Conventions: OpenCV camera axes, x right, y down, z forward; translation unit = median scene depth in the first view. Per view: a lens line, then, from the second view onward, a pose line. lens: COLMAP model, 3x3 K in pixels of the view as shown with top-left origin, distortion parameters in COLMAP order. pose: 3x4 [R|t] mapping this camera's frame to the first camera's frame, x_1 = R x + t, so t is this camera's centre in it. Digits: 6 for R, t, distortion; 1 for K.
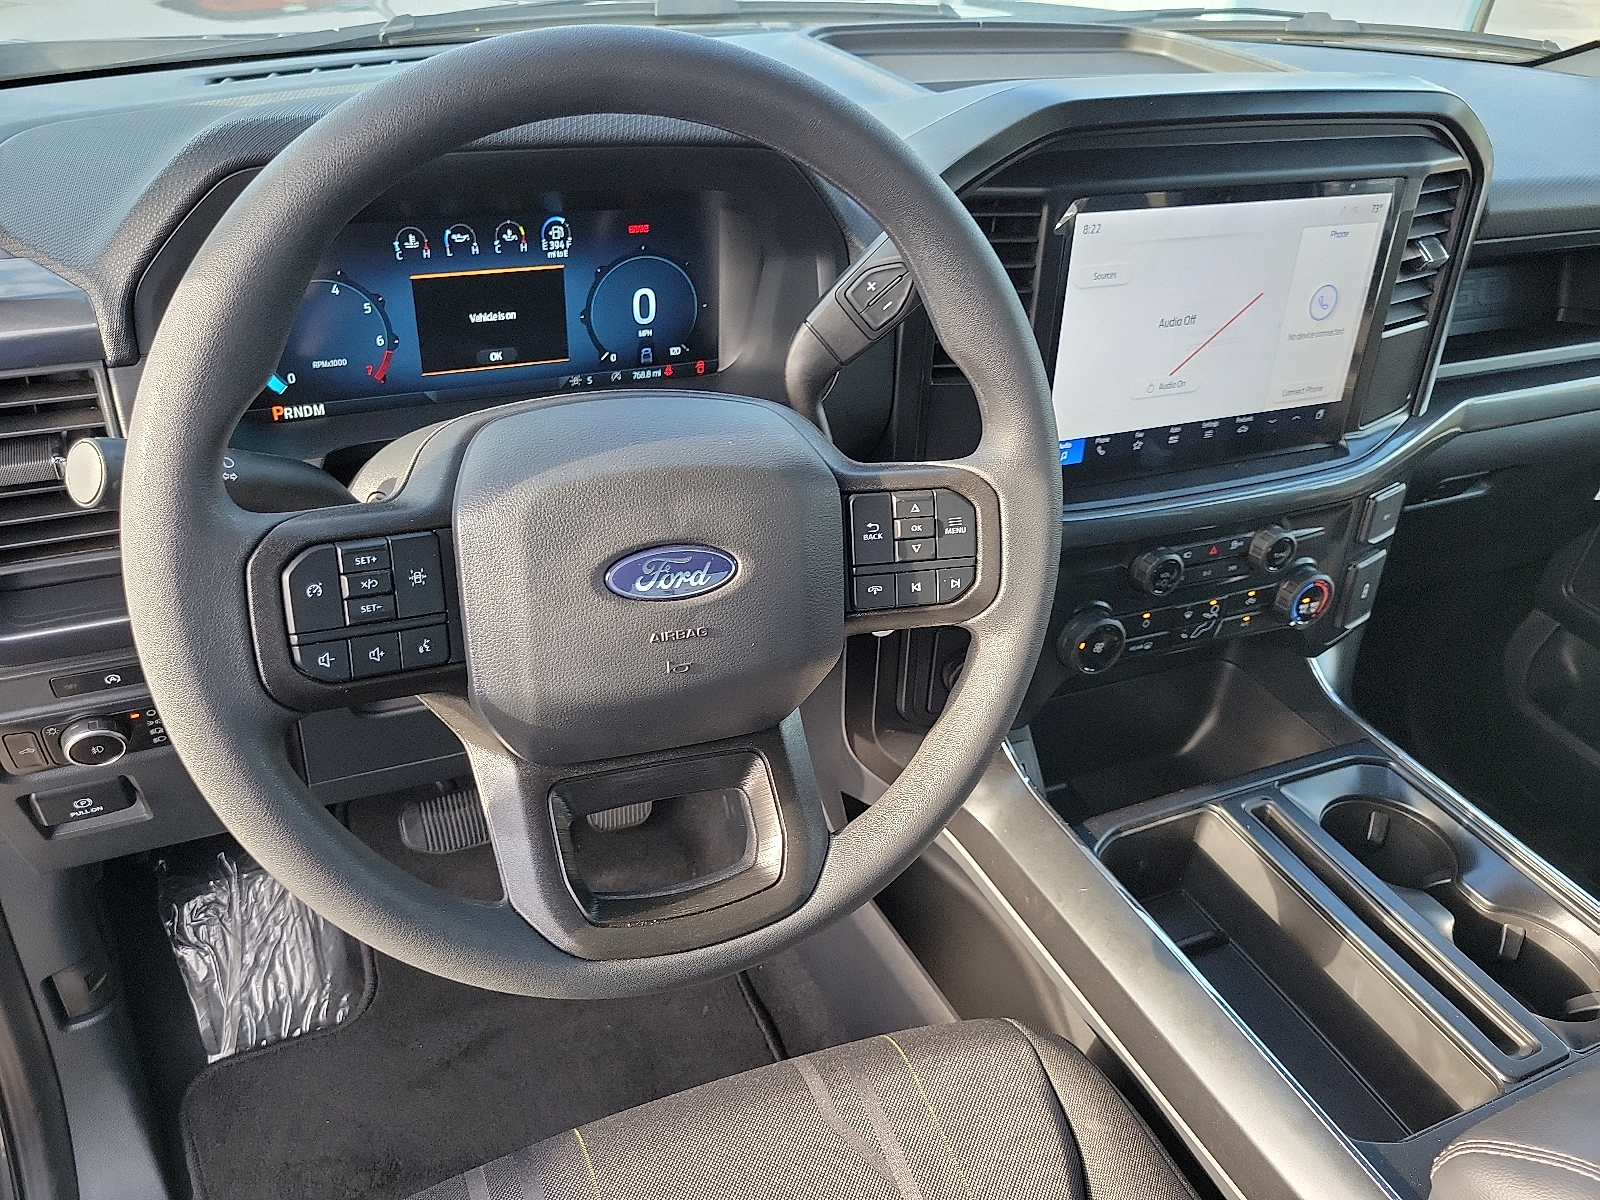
lens RADIAL K [[1222.0, 0, 771.5], [0, 1222.0, 623.8], [0, 0, 1]] dist [0.033204, -0.013445]
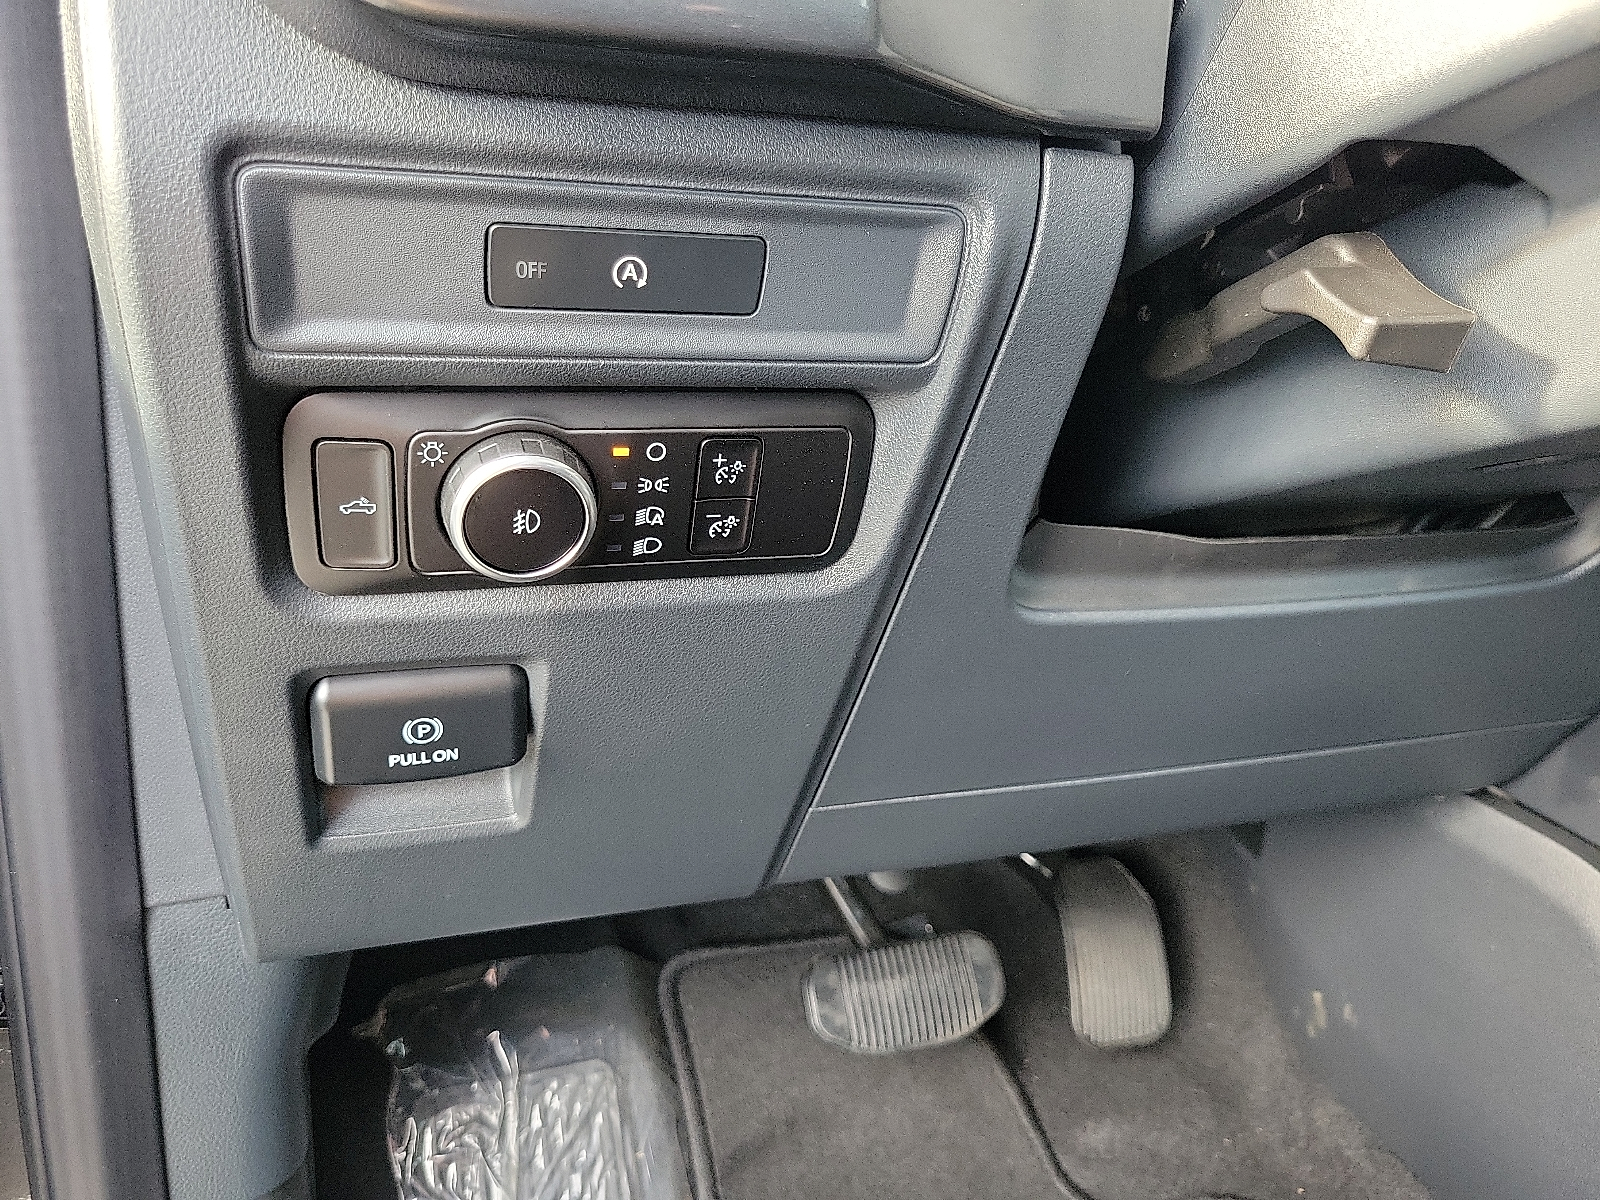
lens RADIAL K [[1228.9, 0, 790.8], [0, 1228.9, 624.8], [0, 0, 1]] dist [0.034586, -0.040246]
pose [[0.996758, 0.024613, -0.076606, -0.346781], [-0.043450, 0.965965, -0.254998, 0.185136], [0.067722, 0.257500, 0.963902, 0.510403]]
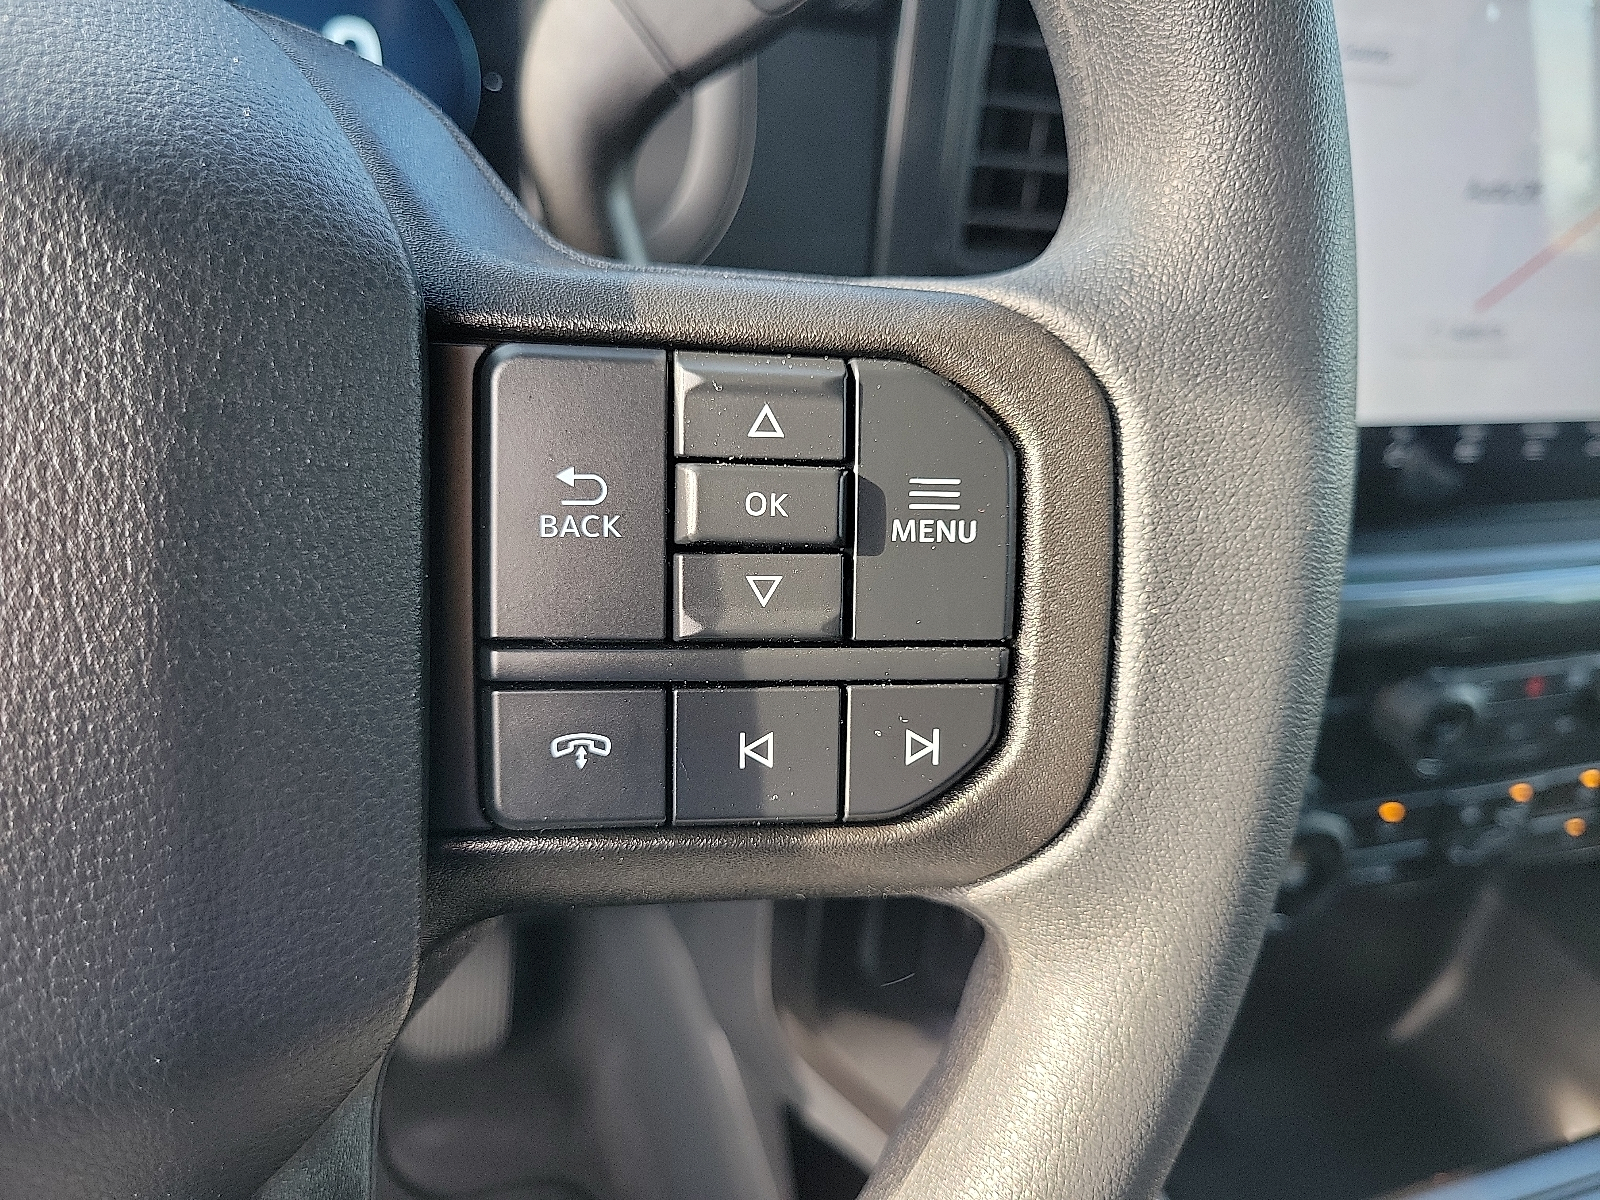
lens RADIAL K [[1228.9, 0, 790.8], [0, 1228.9, 624.8], [0, 0, 1]] dist [0.034586, -0.040246]
pose [[0.996213, 0.069786, -0.051853, 0.088576], [-0.073751, 0.994146, -0.078955, -0.023490], [0.046039, 0.082480, 0.995529, 0.491908]]
